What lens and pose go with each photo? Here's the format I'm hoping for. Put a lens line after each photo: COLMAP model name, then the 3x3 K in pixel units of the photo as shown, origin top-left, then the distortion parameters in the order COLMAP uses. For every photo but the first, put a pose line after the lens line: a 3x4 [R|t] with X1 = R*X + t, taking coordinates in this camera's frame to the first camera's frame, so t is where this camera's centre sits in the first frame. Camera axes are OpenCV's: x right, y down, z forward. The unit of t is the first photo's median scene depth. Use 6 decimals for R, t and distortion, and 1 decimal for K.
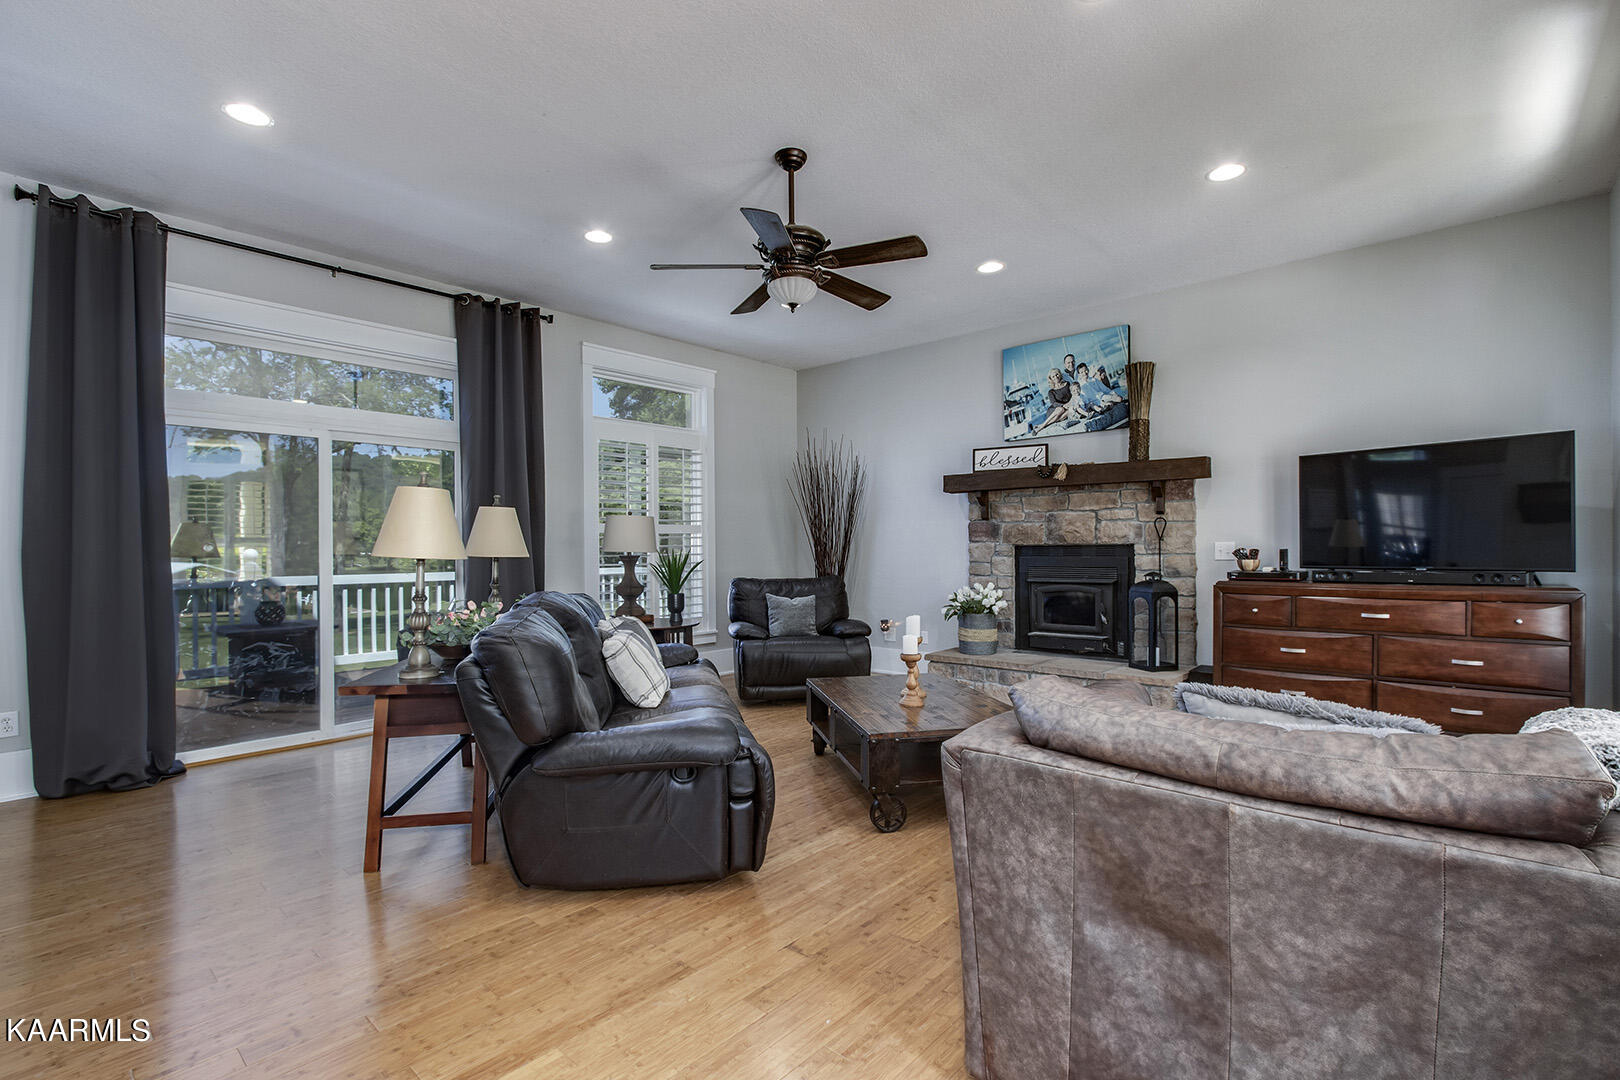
lens RADIAL K [[742.3, 0, 813.2], [0, 742.3, 541.8], [0, 0, 1]] dist [-0.005982, 0.001145]
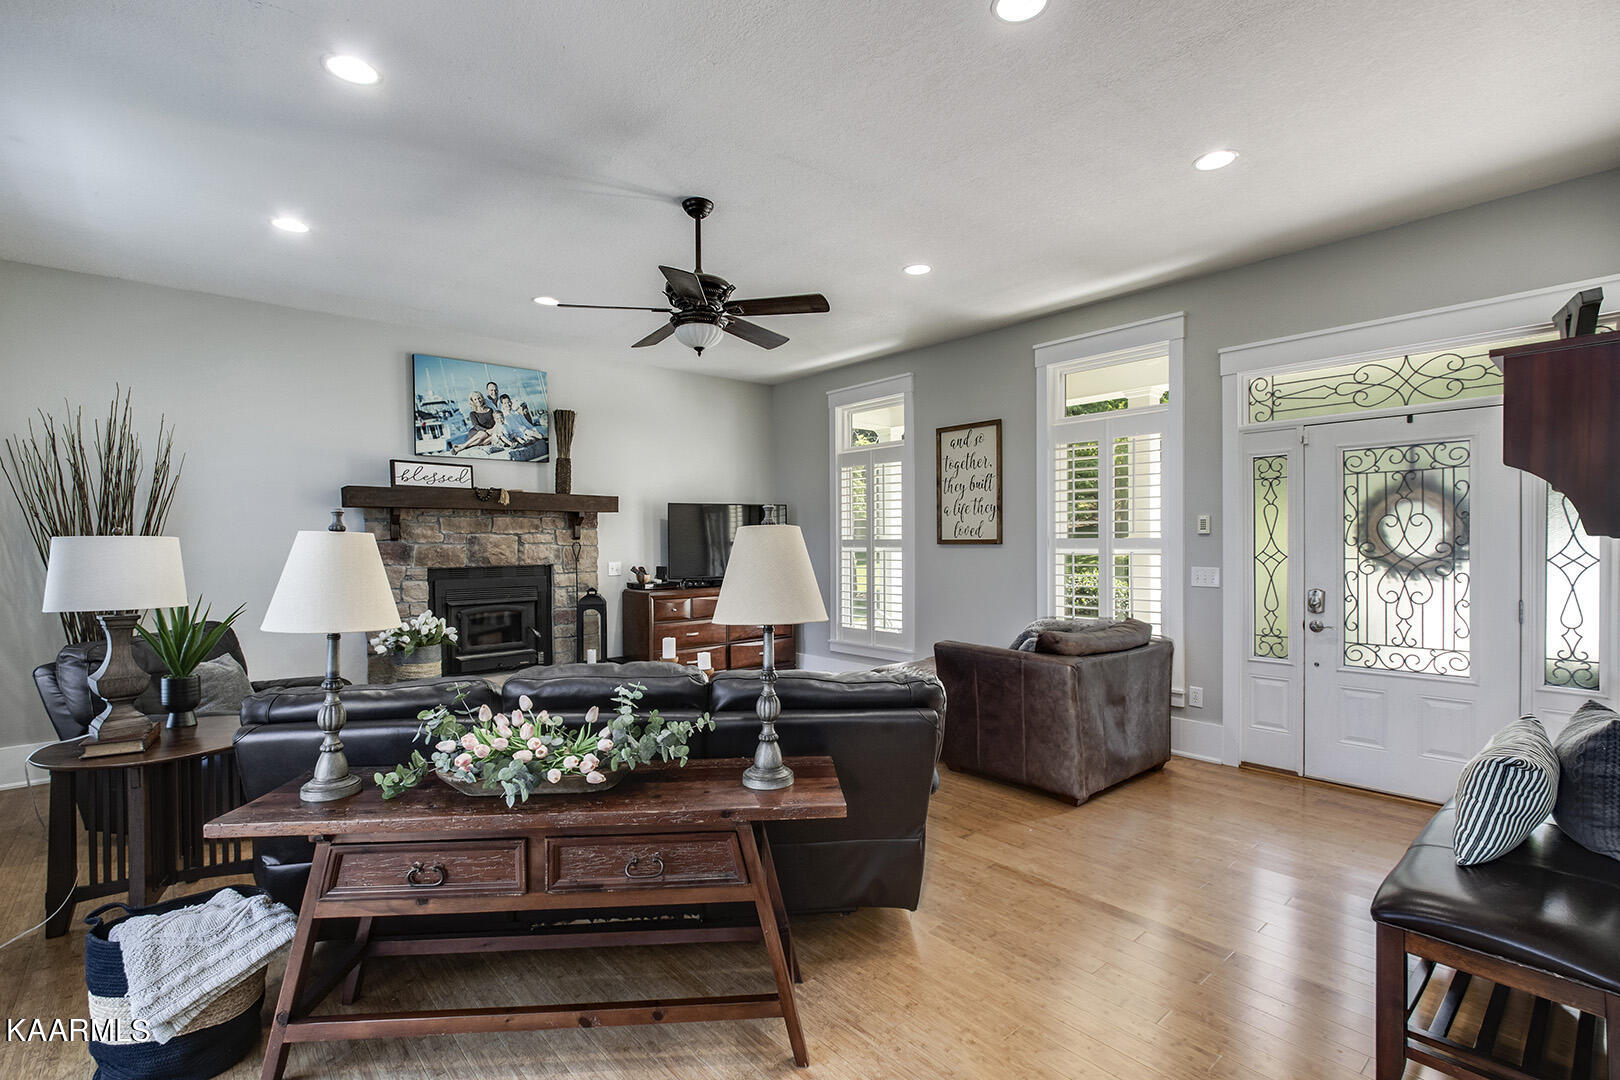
lens RADIAL K [[742.3, 0, 811.5], [0, 742.3, 544.0], [0, 0, 1]] dist [-0.005982, 0.001145]
pose [[0.123677, -0.002912, 0.992318, -0.625296], [-0.001277, 0.999994, 0.003094, -0.031169], [-0.992322, -0.001649, 0.123673, 0.430661]]
